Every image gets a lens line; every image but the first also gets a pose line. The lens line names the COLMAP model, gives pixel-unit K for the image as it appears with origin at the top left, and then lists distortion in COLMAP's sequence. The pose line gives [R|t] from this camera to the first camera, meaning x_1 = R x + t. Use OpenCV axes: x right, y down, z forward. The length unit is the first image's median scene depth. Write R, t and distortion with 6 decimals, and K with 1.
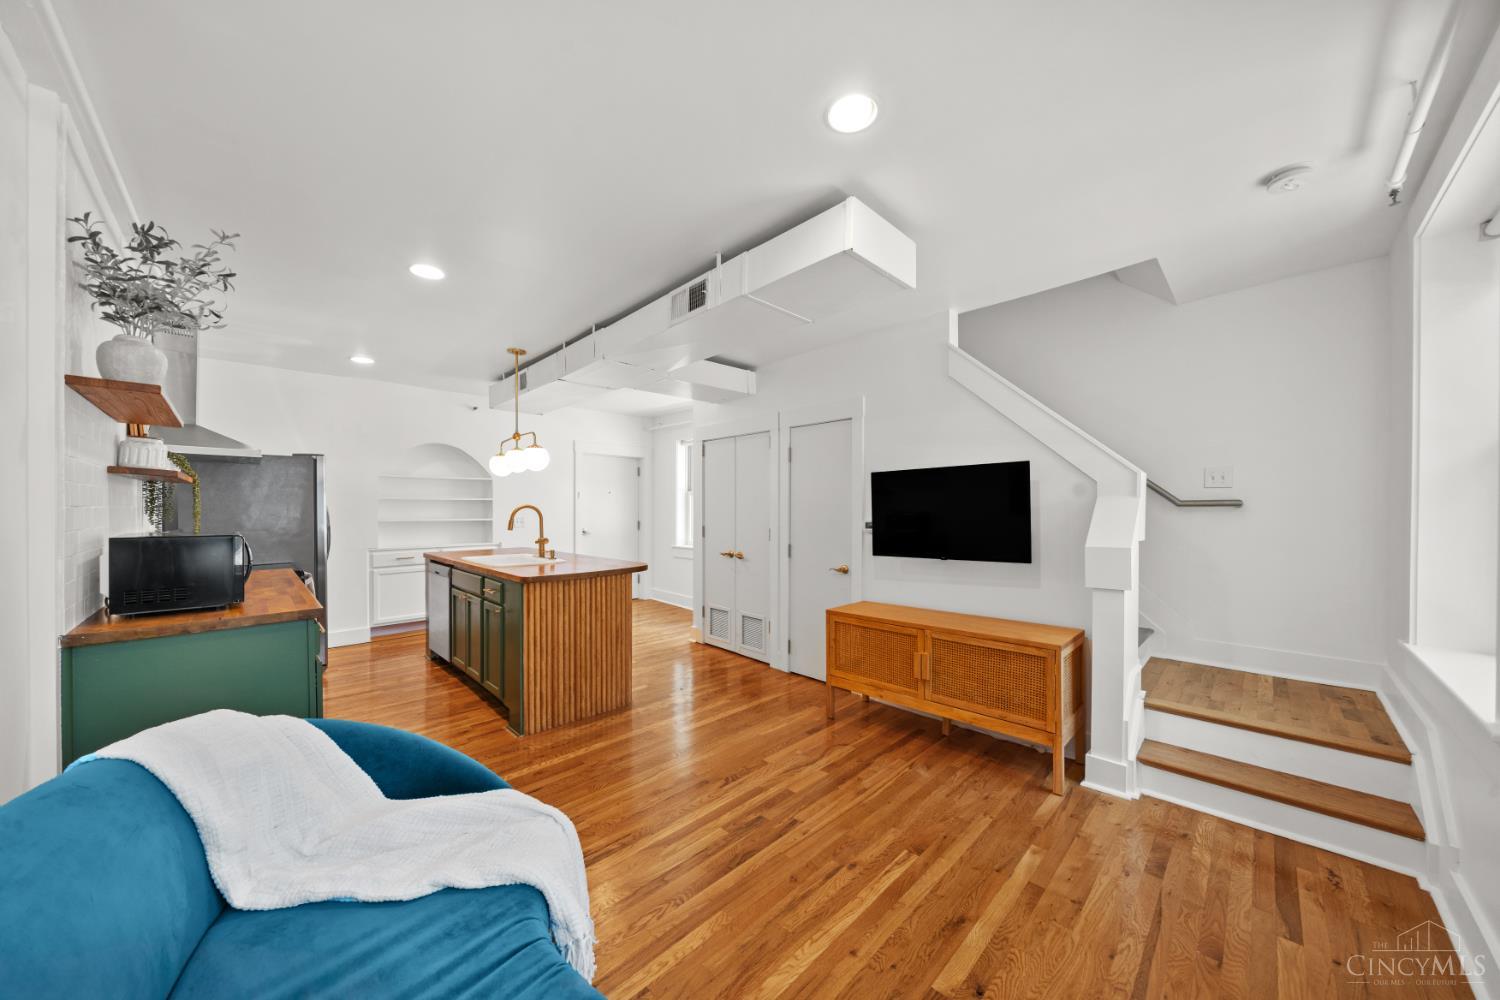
lens RADIAL K [[519.6, 0, 751.0], [0, 519.6, 505.5], [0, 0, 1]] dist [-0.000365, -0.000050]
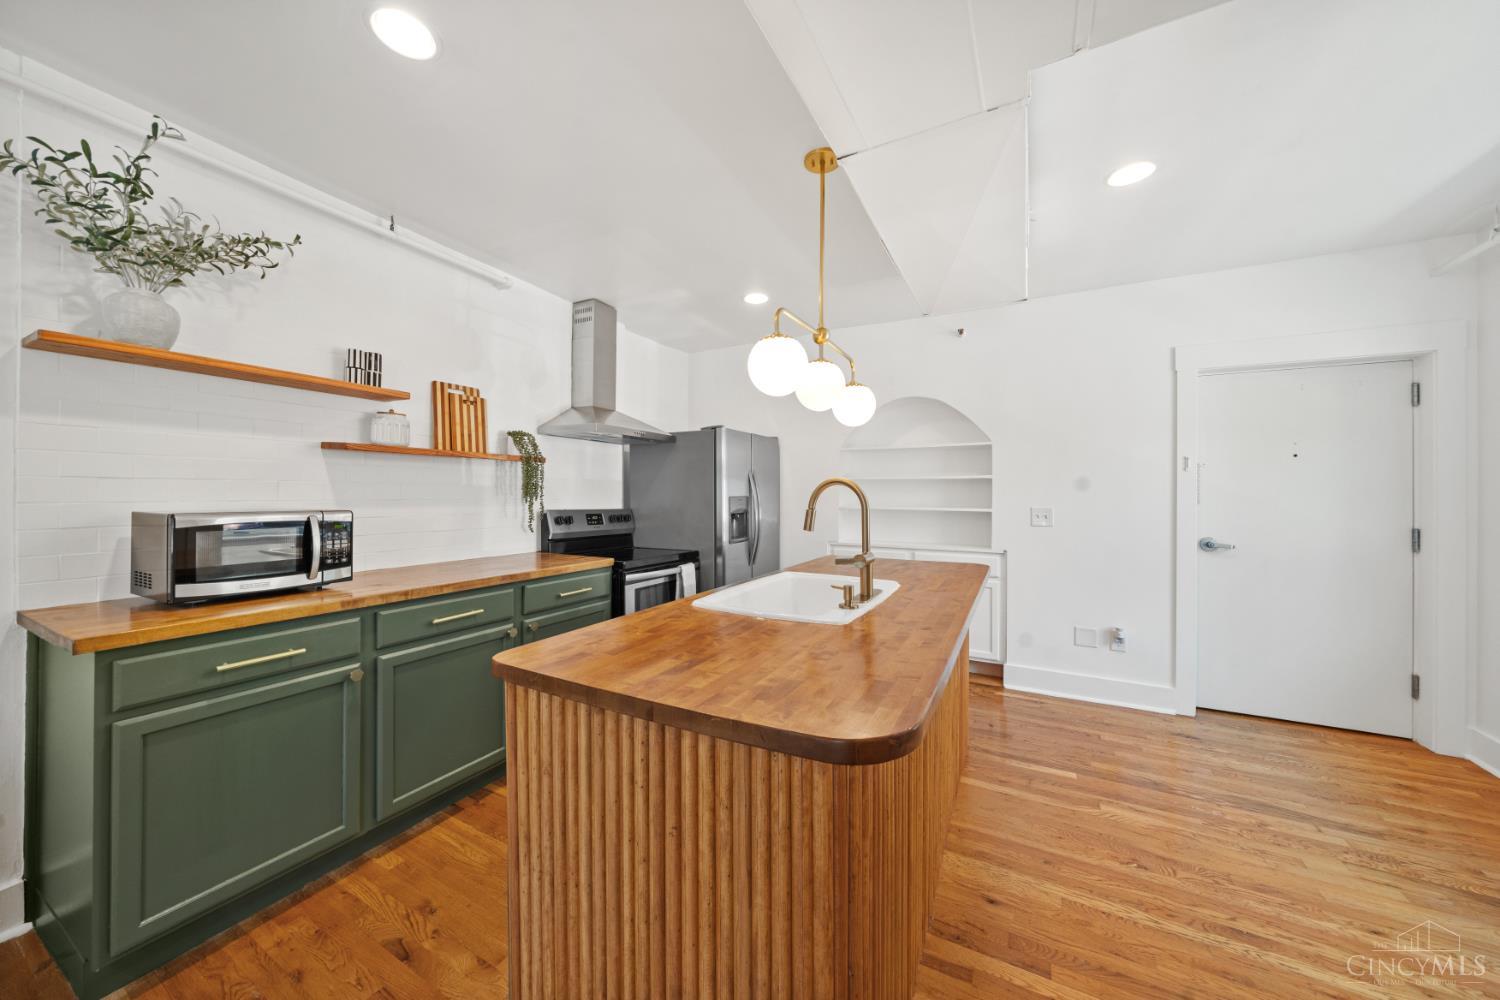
lens RADIAL K [[519.6, 0, 752.5], [0, 519.6, 494.8], [0, 0, 1]] dist [-0.000365, -0.000050]
pose [[0.303043, 0.001243, -0.952976, -0.014530], [-0.003189, 0.999995, 0.000291, 0.013003], [0.952972, 0.002951, 0.303045, 0.751005]]
